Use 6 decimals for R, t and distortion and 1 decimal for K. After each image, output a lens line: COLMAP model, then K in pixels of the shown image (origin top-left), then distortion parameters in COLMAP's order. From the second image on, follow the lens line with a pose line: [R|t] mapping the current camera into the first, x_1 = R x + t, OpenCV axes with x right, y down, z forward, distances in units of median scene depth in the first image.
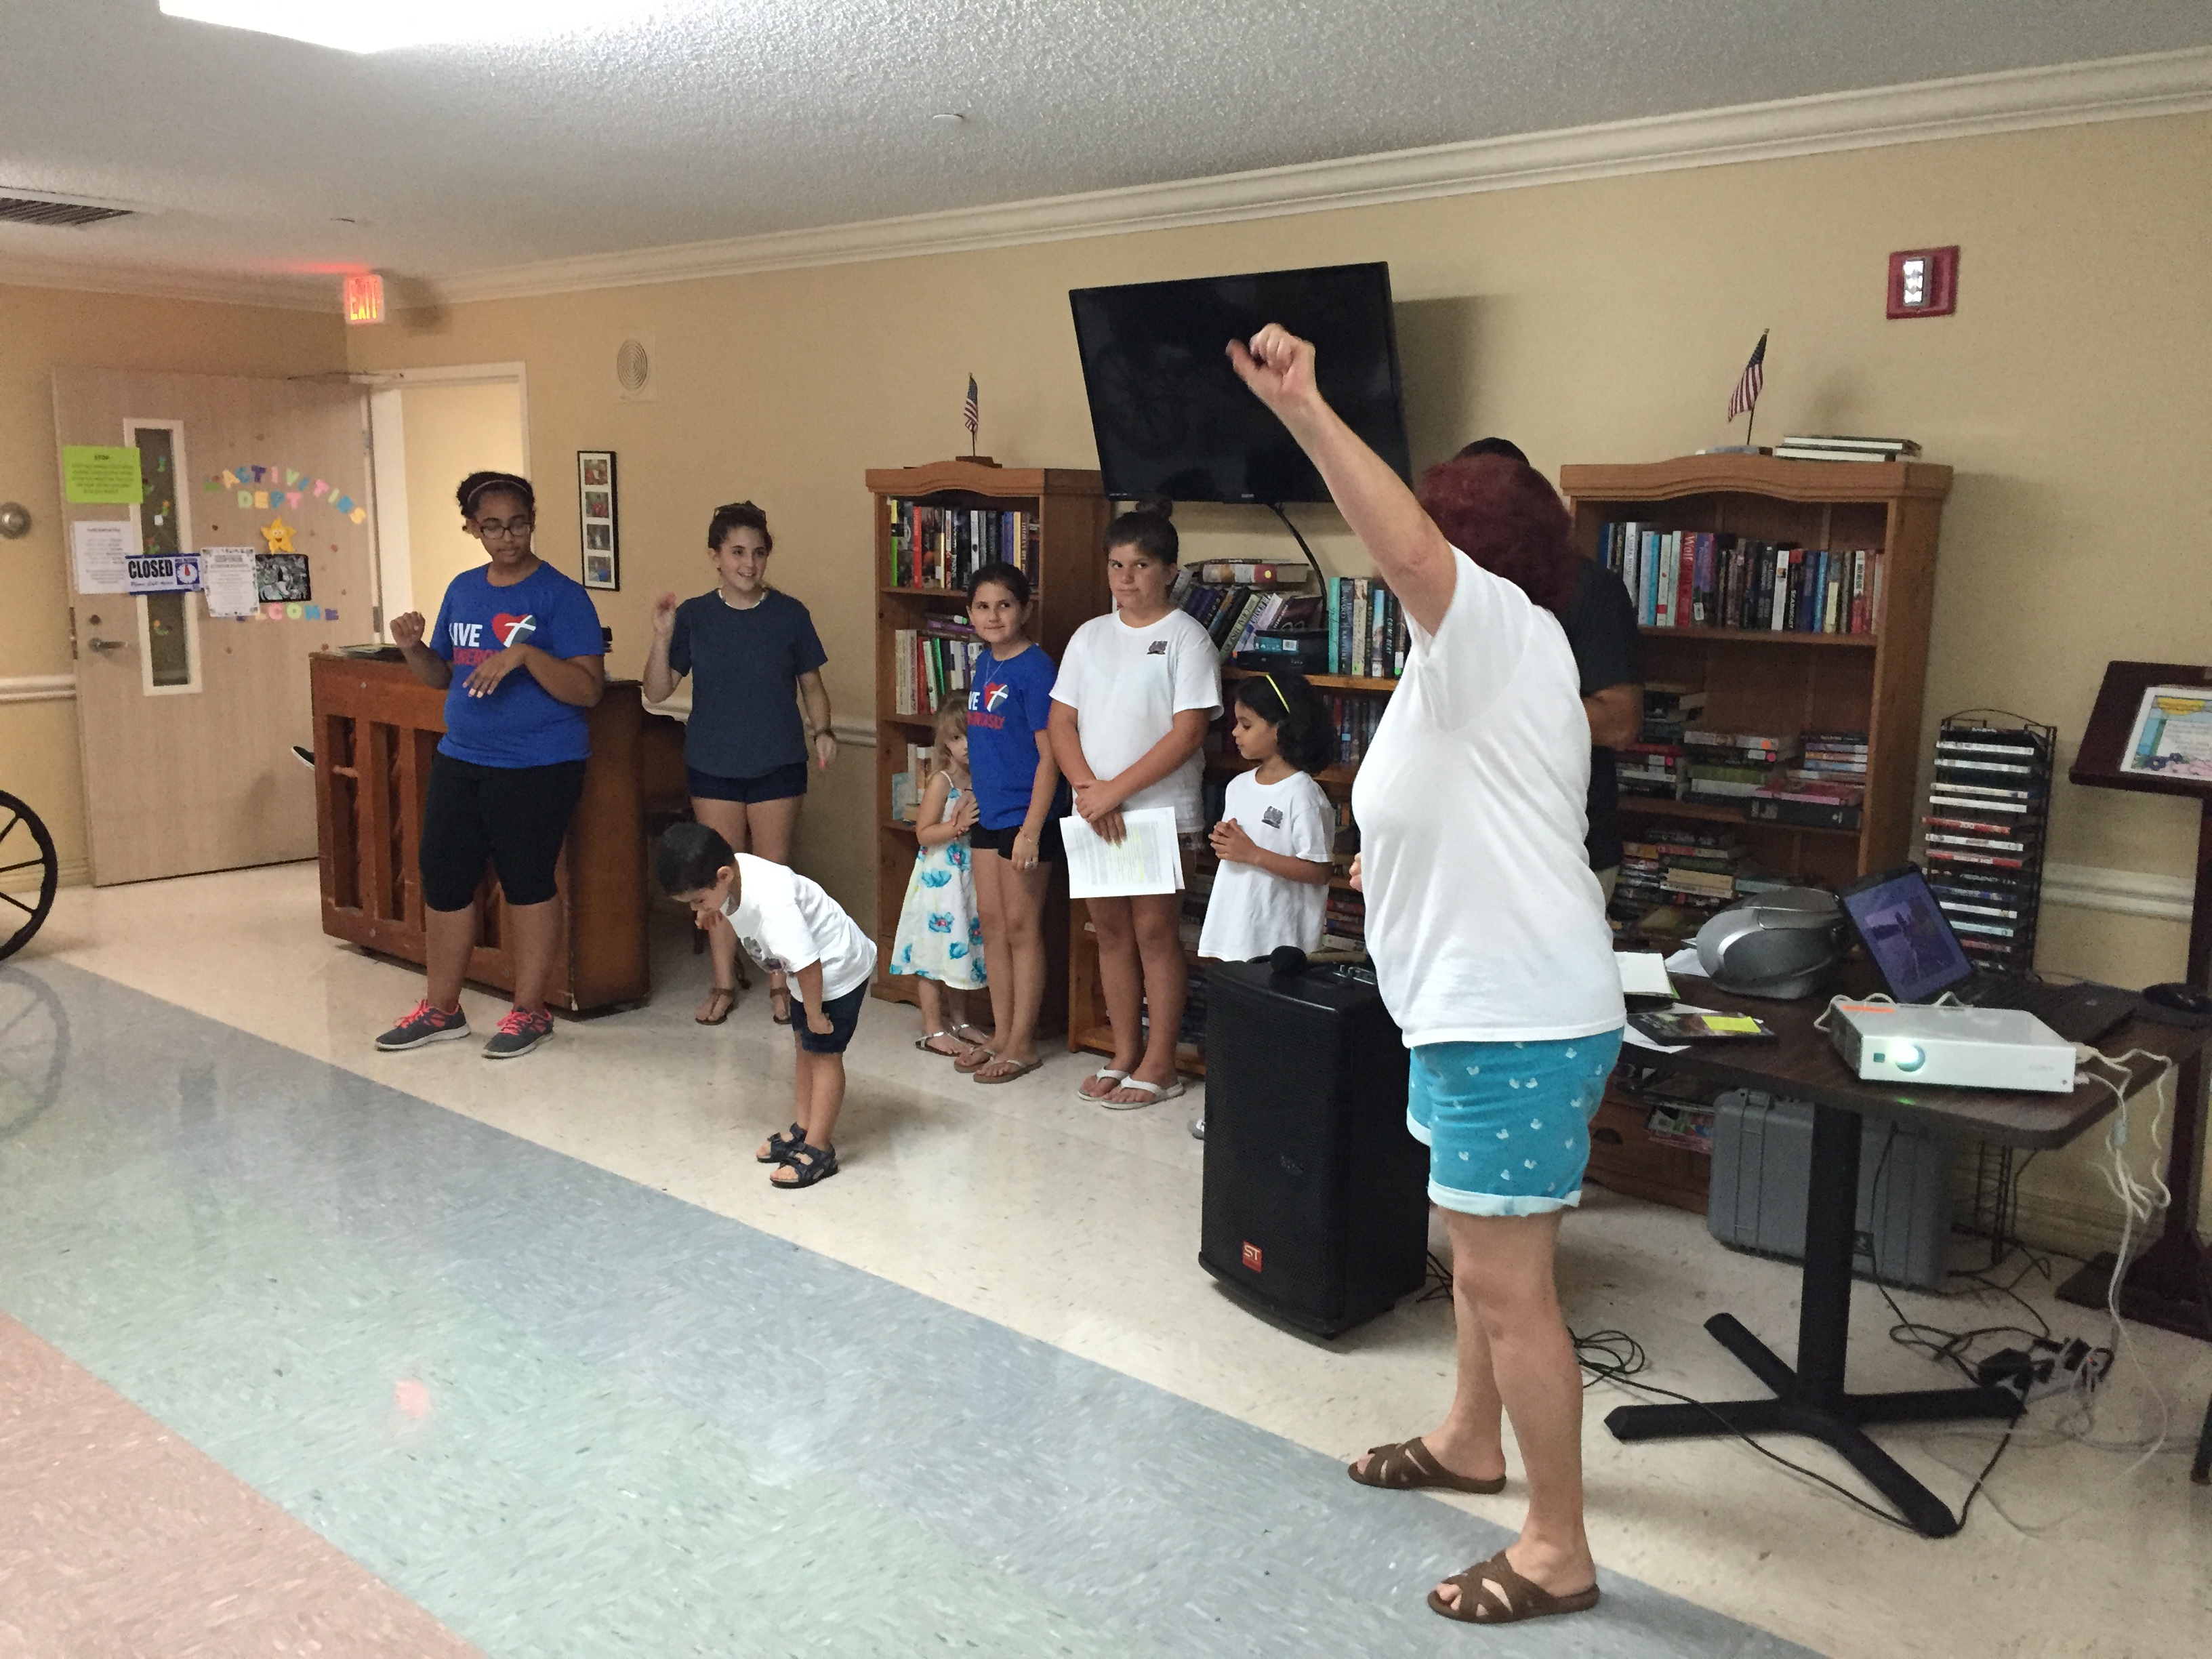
lens RADIAL K [[1936.6, 0, 1101.9], [0, 1936.6, 838.3], [0, 0, 1]] dist [0.049127, -0.006494]
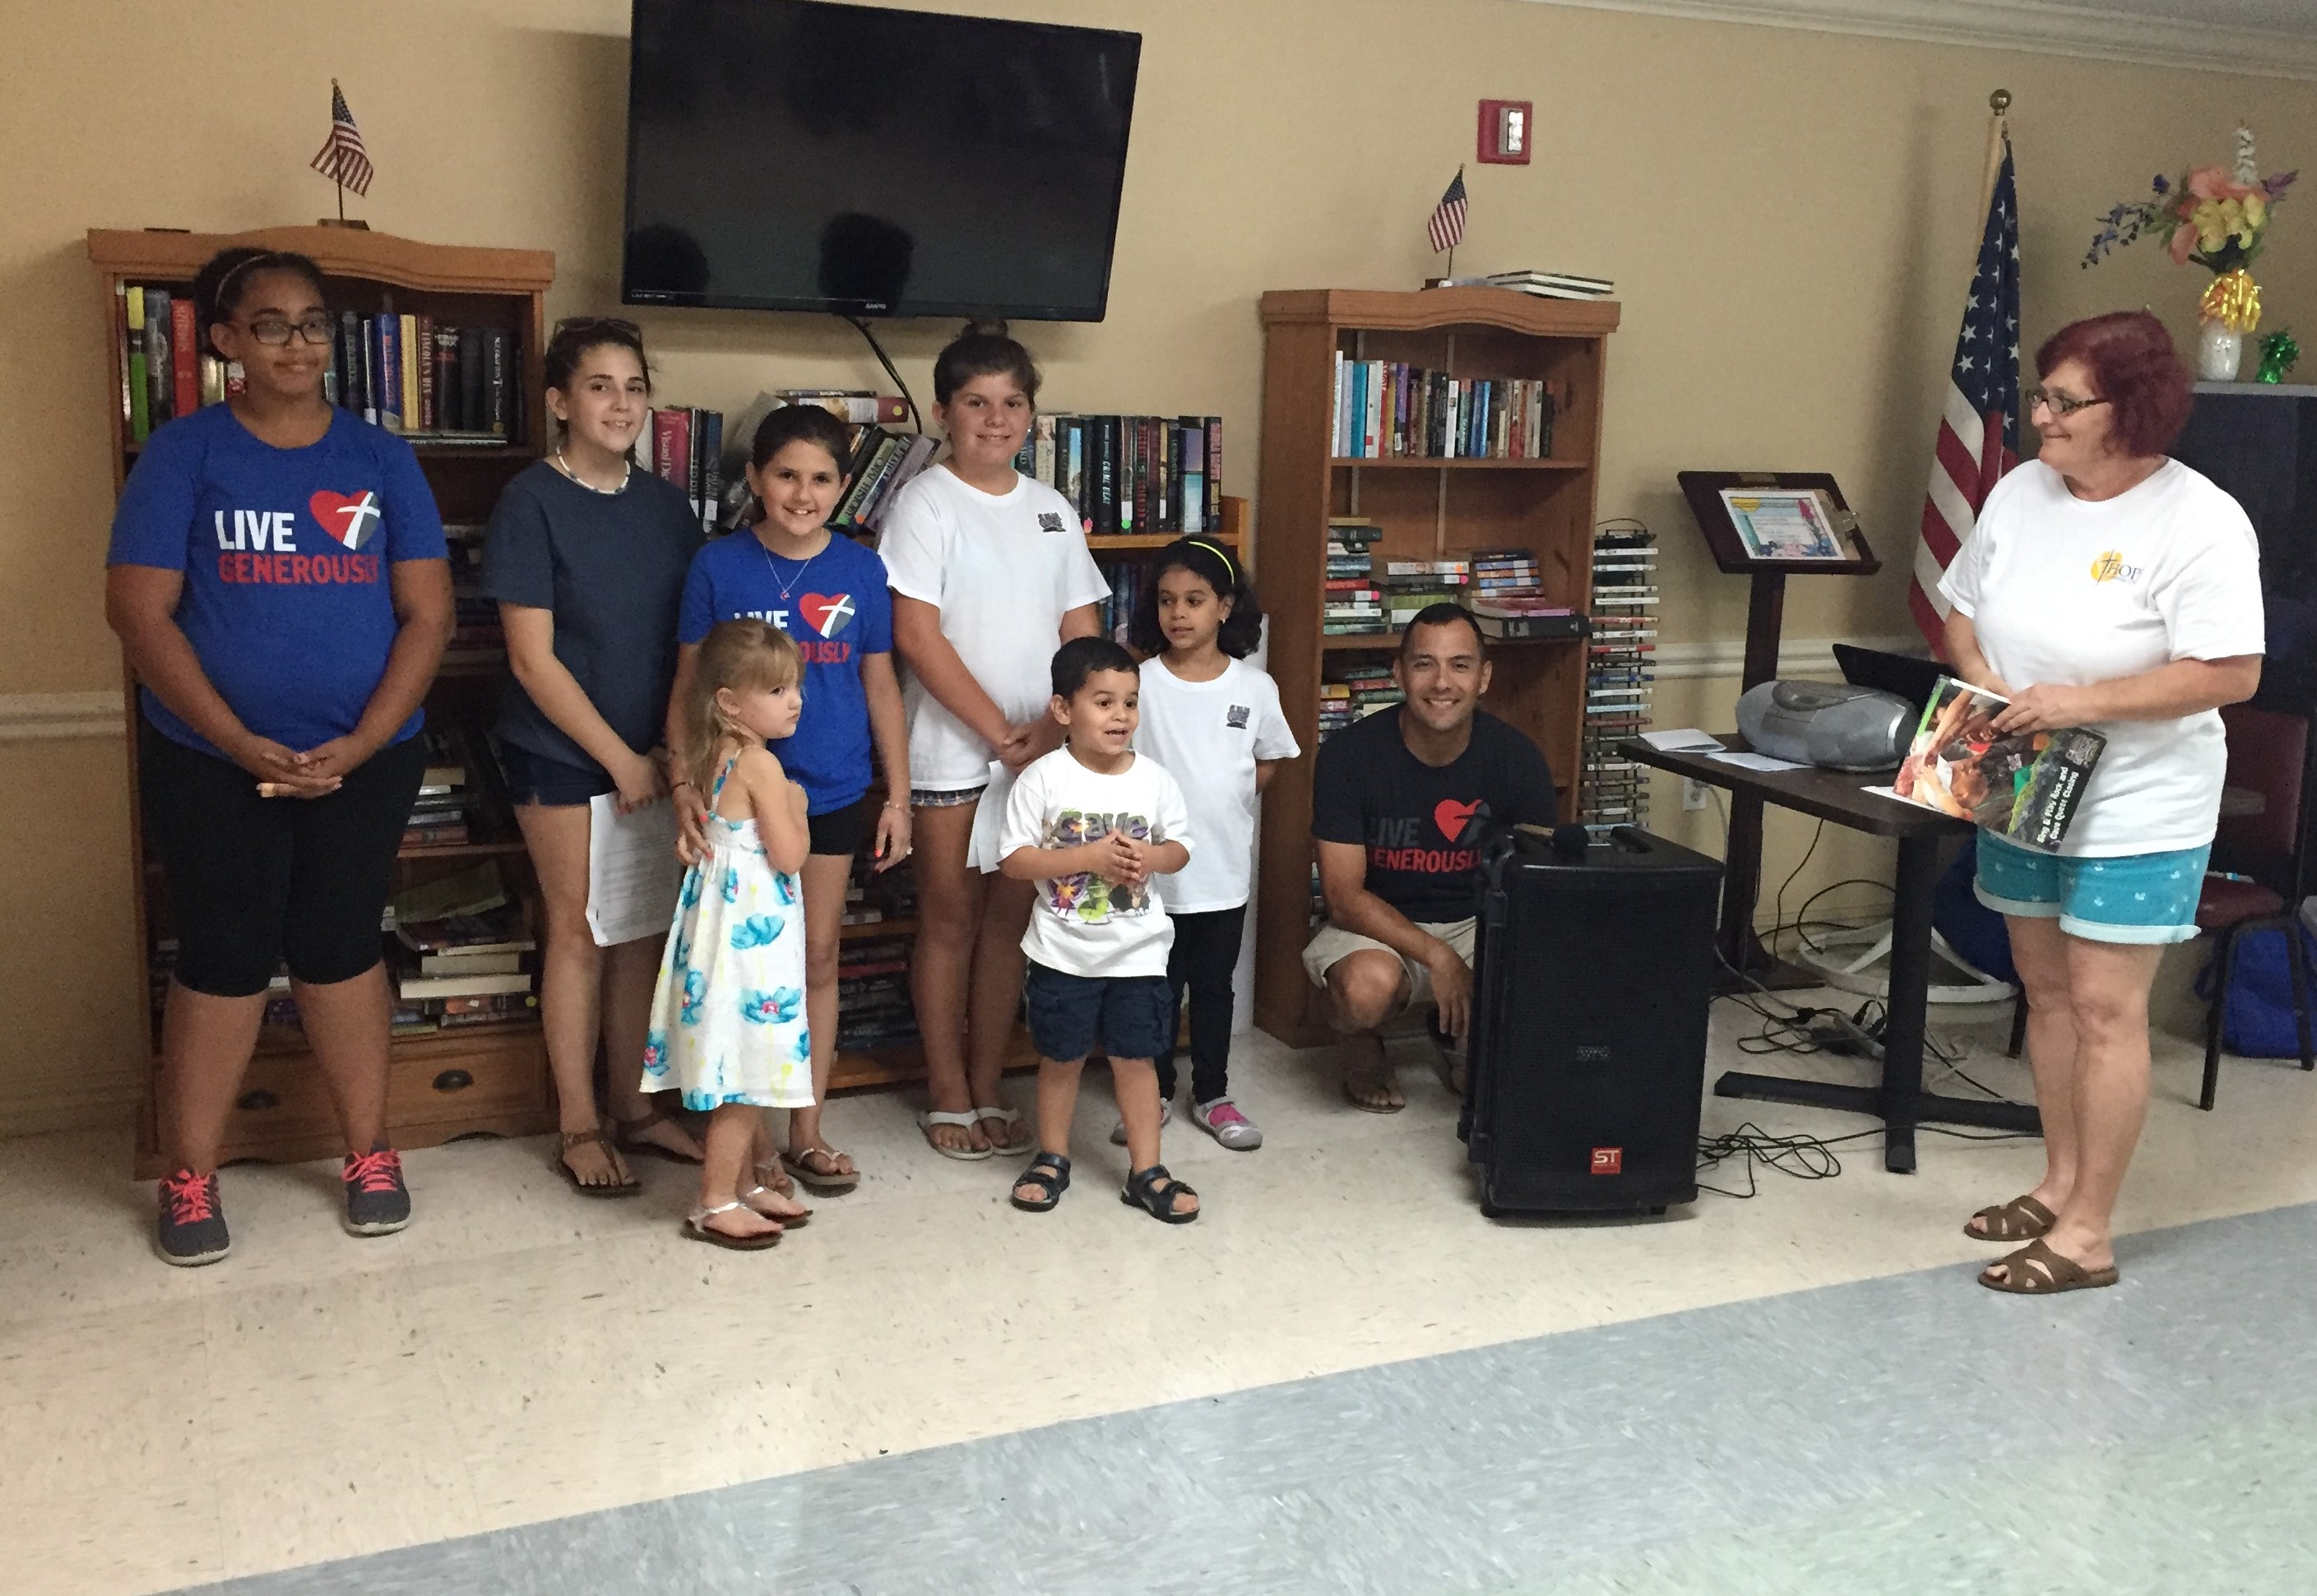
lens RADIAL K [[2368.2, 0, 1158.4], [0, 2368.2, 779.6], [0, 0, 1]] dist [0.038481, 0.000000]
pose [[0.390915, -0.162358, 0.905994, -0.878083], [0.130478, 0.984154, 0.120066, -0.109445], [-0.911132, 0.071277, 0.405905, 0.641451]]
